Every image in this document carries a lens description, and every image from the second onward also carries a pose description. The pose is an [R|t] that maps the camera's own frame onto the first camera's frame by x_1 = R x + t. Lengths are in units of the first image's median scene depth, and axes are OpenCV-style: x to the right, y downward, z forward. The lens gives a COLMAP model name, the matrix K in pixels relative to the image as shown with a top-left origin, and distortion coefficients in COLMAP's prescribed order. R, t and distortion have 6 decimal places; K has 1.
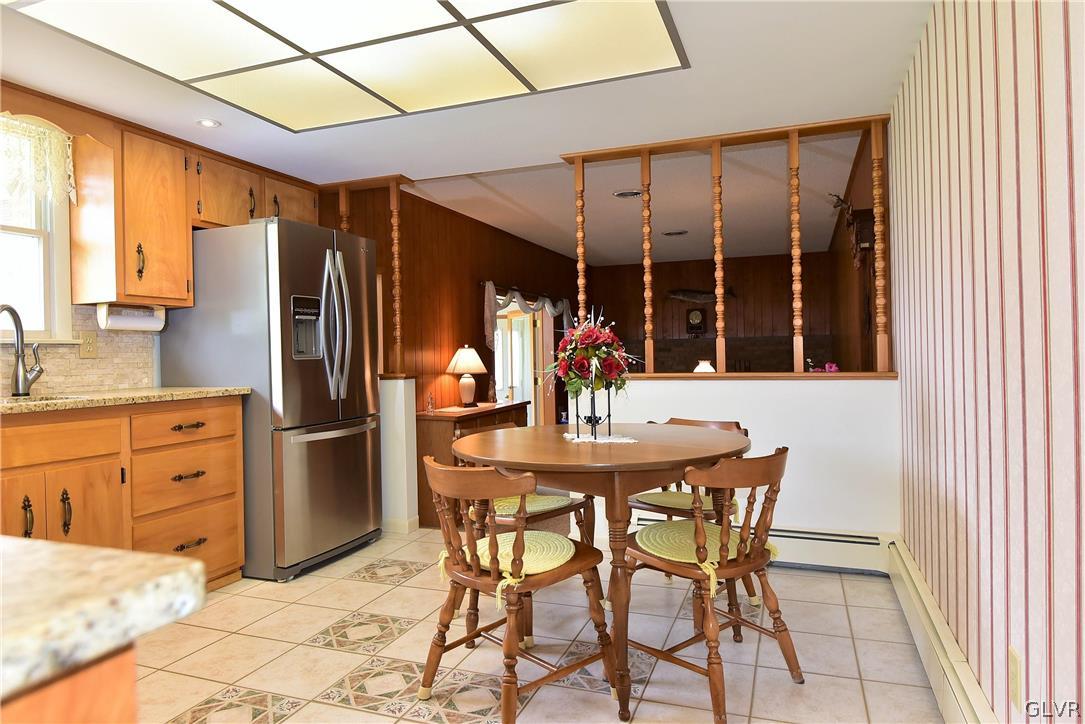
lens RADIAL K [[655.4, 0, 541.6], [0, 655.4, 358.3], [0, 0, 1]] dist [-0.007812, -0.002240]
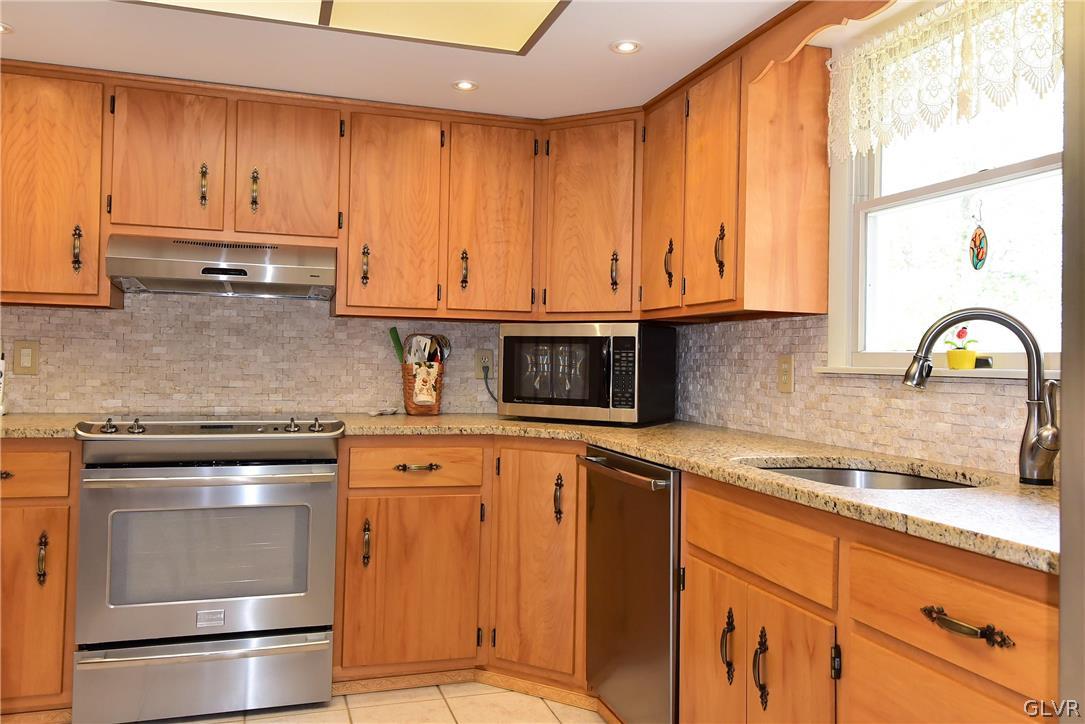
lens RADIAL K [[821.0, 0, 524.7], [0, 821.0, 352.8], [0, 0, 1]] dist [0.045815, -0.000765]
pose [[-0.779207, -0.002216, -0.626763, -0.071005], [-0.012420, 0.999852, 0.011906, -0.039259], [0.626643, 0.017062, -0.779119, 1.063450]]
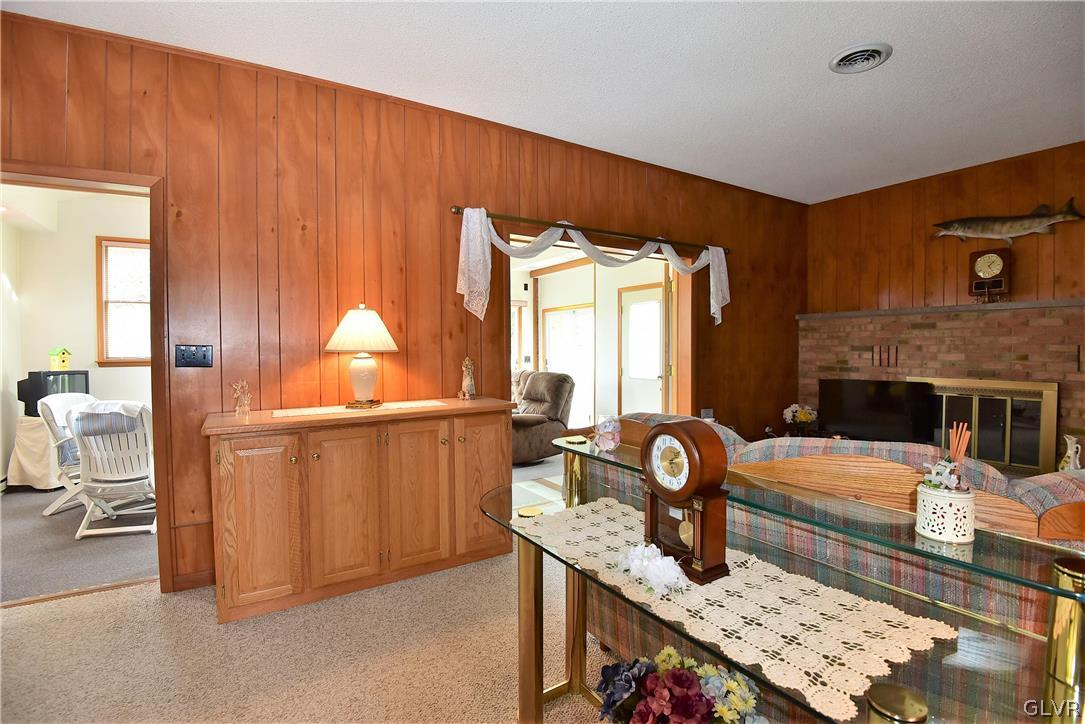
lens RADIAL K [[507.0, 0, 536.9], [0, 507.0, 351.7], [0, 0, 1]] dist [-0.023483, -0.003701]
pose [[0.797963, 0.020676, -0.602352, 0.573057], [-0.014720, 0.999782, 0.014817, 0.026817], [0.602527, -0.002957, 0.798093, 1.380996]]
